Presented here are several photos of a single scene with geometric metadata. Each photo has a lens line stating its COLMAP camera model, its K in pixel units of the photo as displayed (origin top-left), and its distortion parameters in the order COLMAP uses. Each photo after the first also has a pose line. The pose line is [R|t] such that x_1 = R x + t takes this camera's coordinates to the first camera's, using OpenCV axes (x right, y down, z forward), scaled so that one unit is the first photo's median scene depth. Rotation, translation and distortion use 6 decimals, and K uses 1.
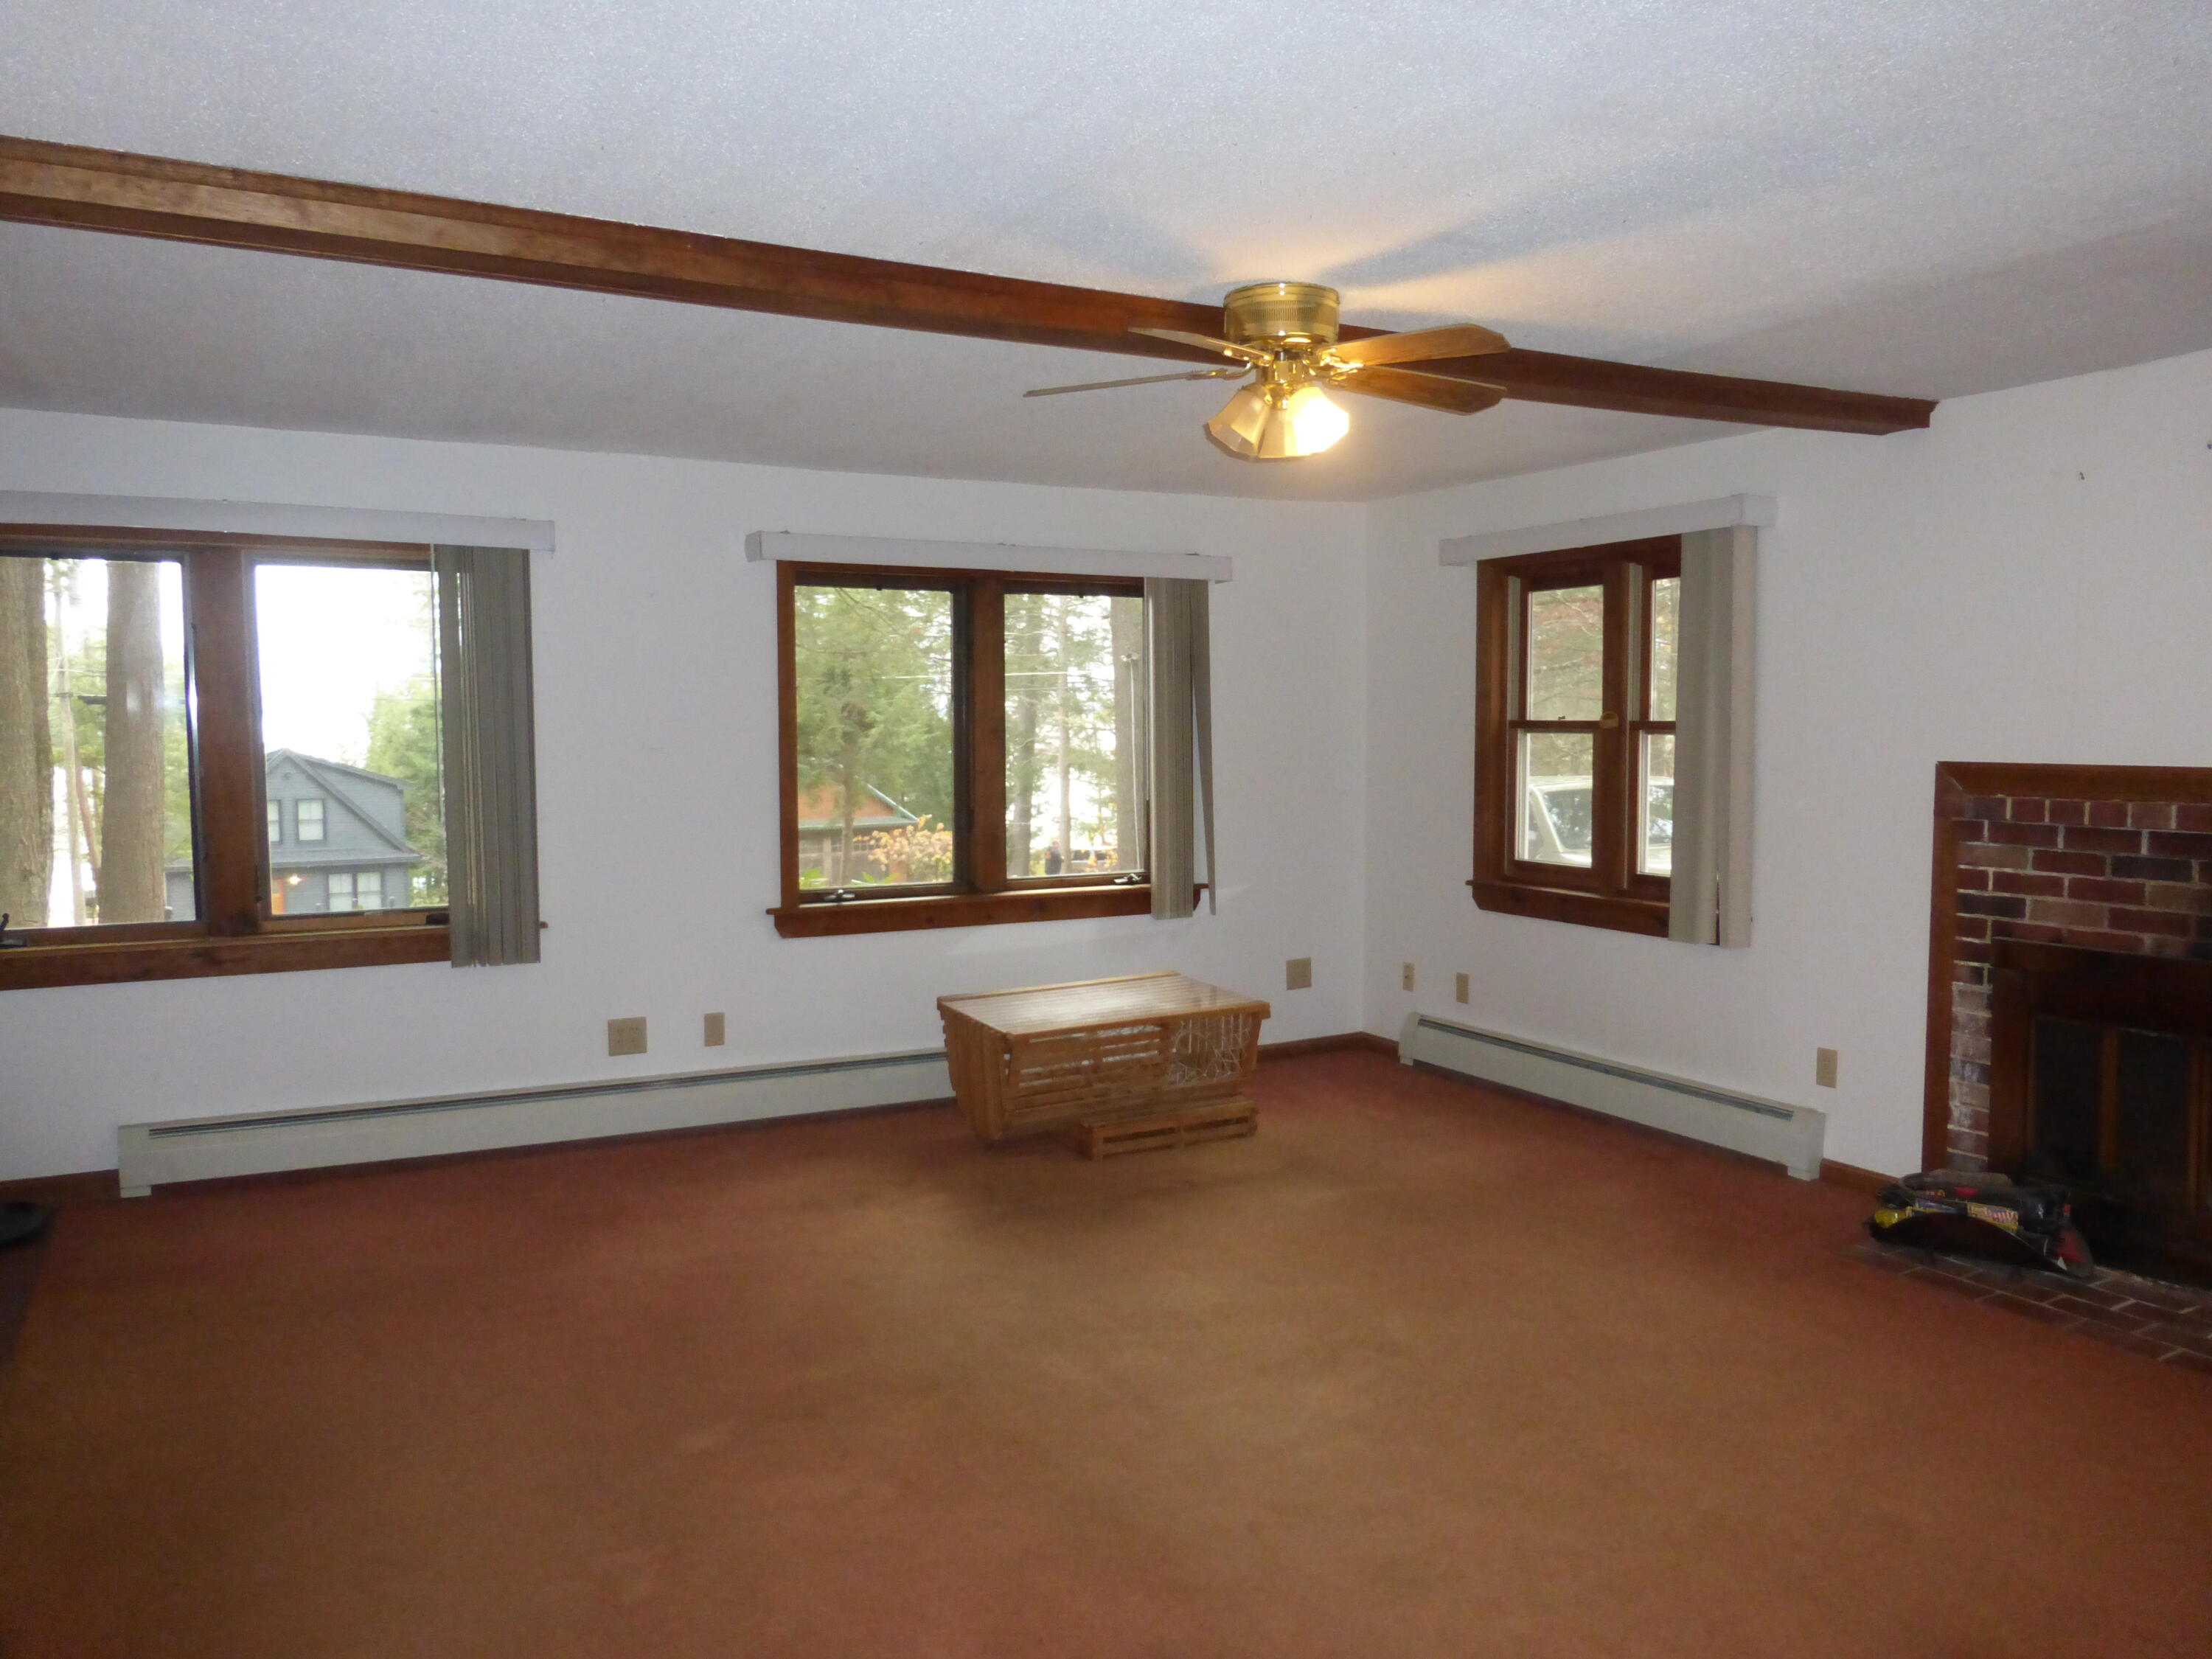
lens RADIAL K [[1598.0, 0, 1081.7], [0, 1598.0, 830.2], [0, 0, 1]] dist [-0.016980, 0.002422]
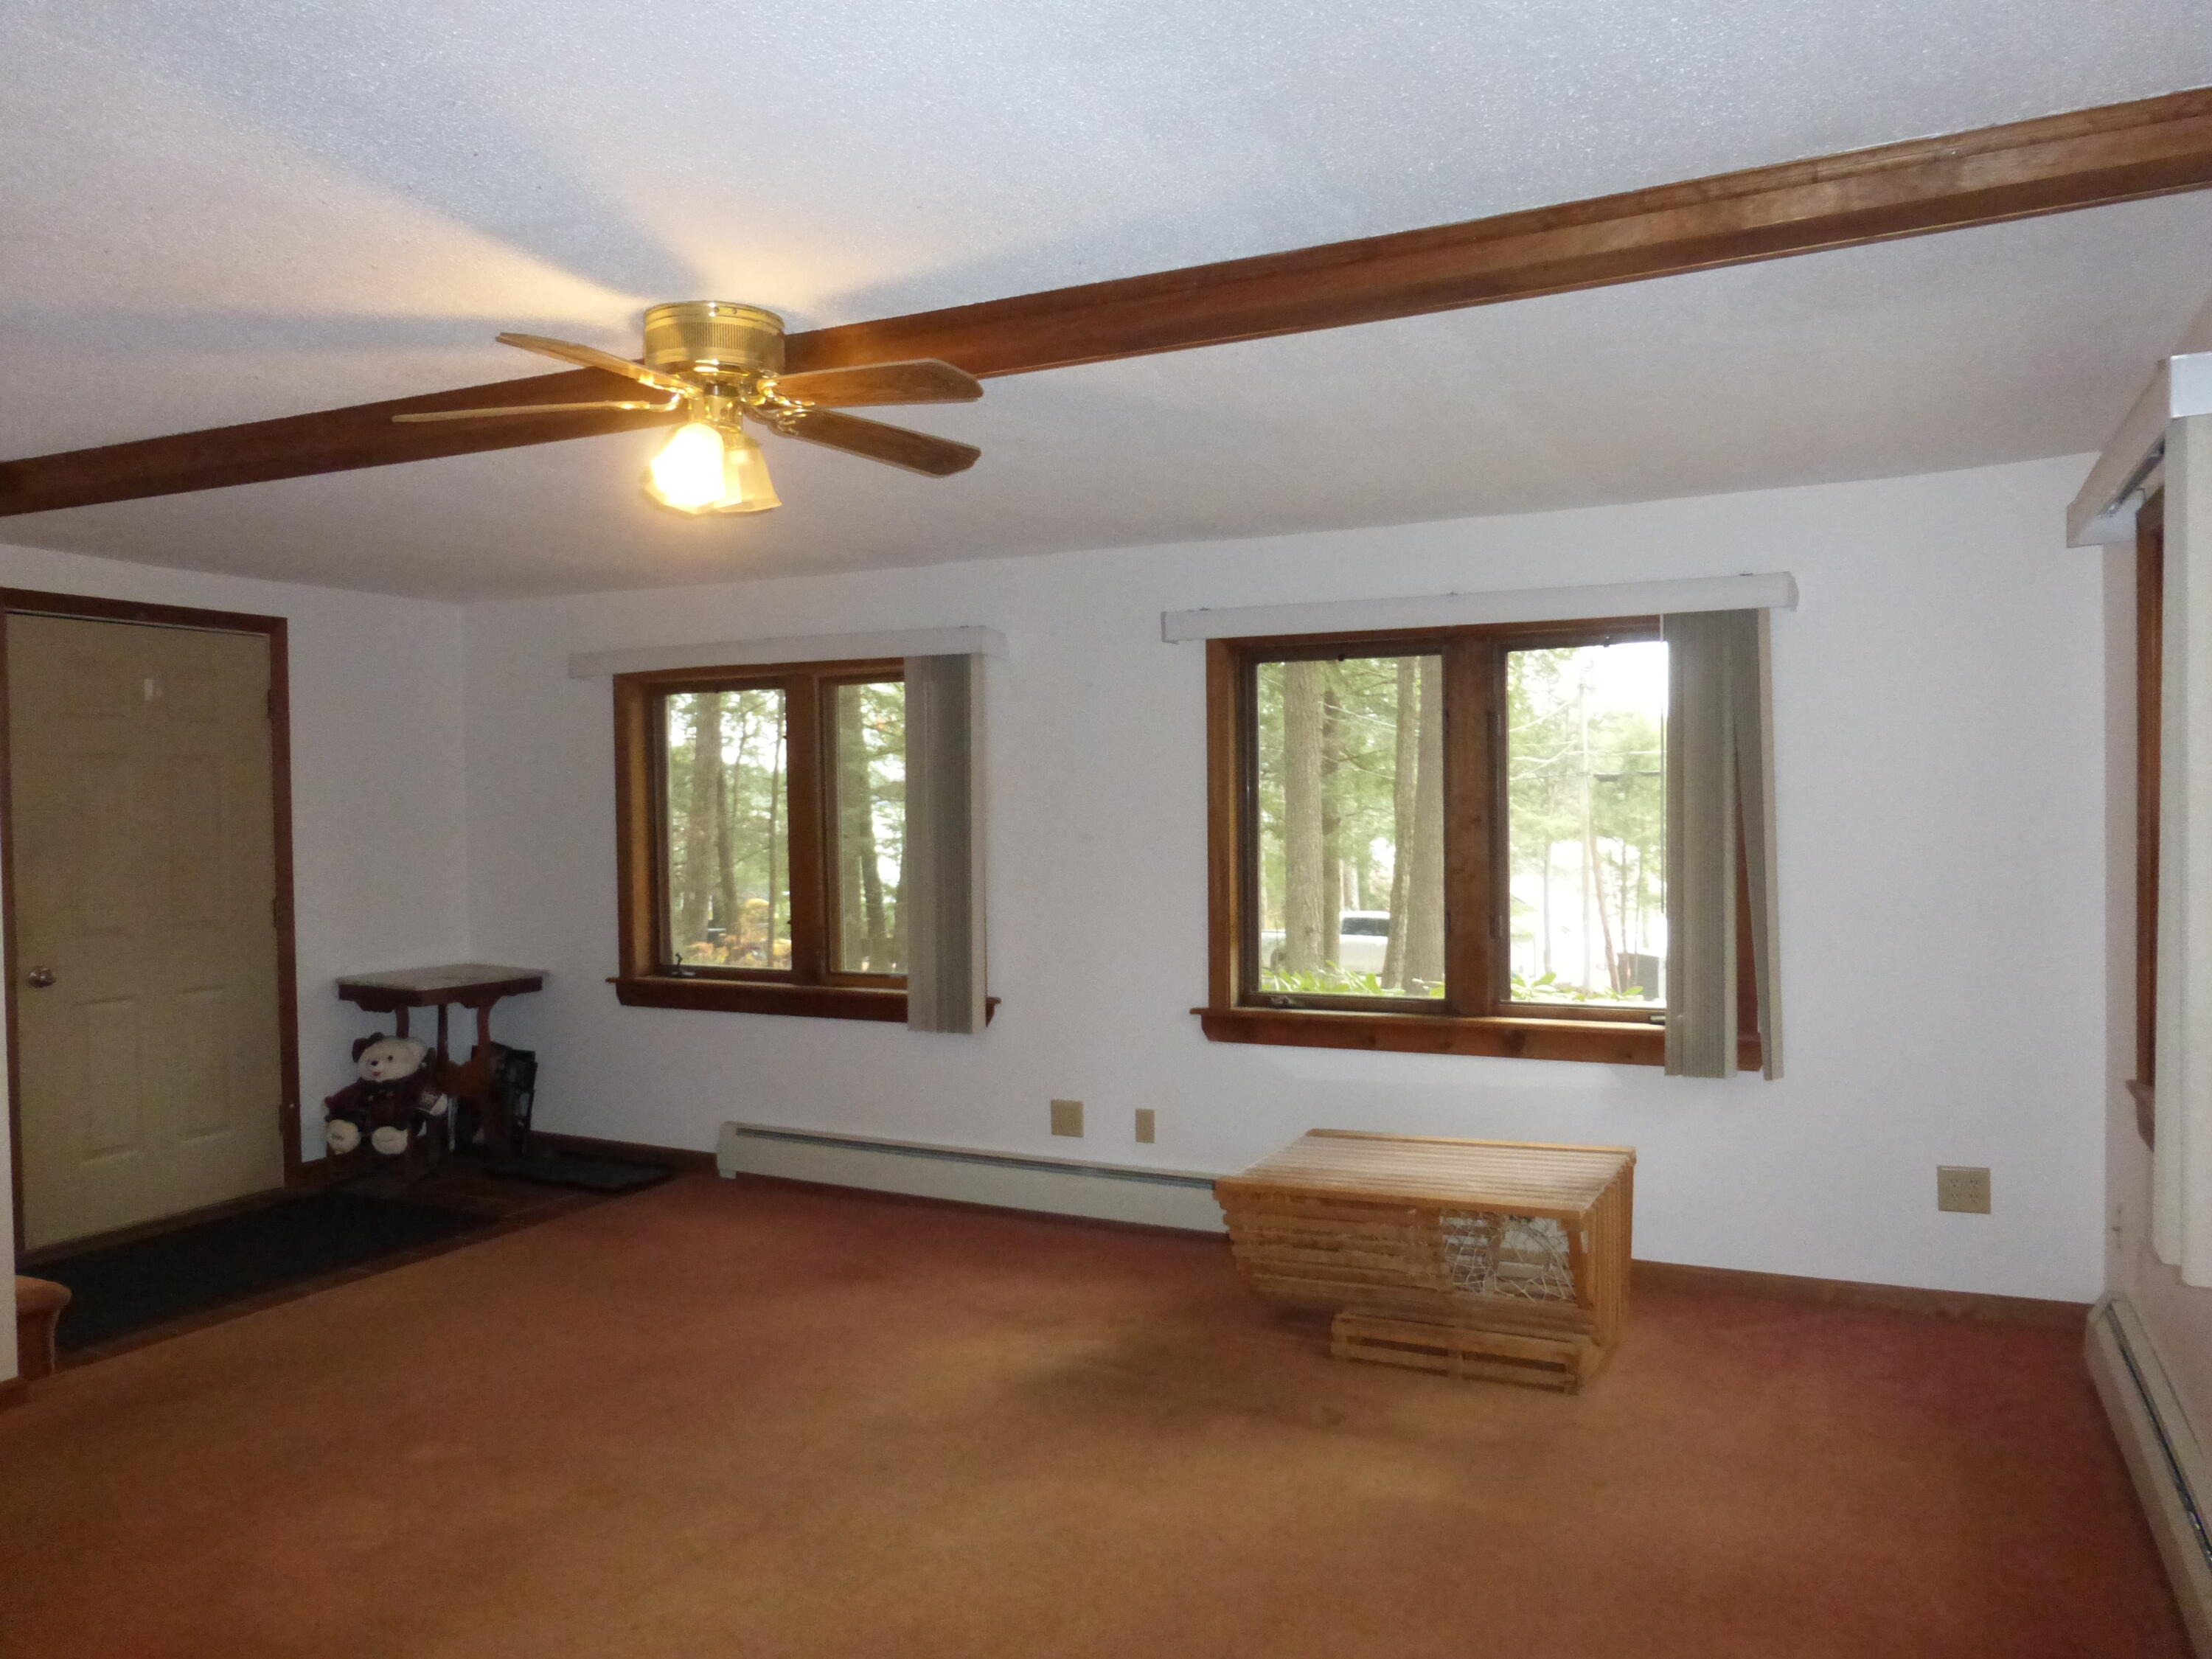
lens RADIAL K [[1598.0, 0, 1081.7], [0, 1598.0, 830.2], [0, 0, 1]] dist [-0.016980, 0.002422]
pose [[0.576748, 0.006473, -0.816896, 0.742185], [-0.042948, 0.998826, -0.022408, -0.044140], [0.815792, 0.048008, 0.576349, 0.539526]]
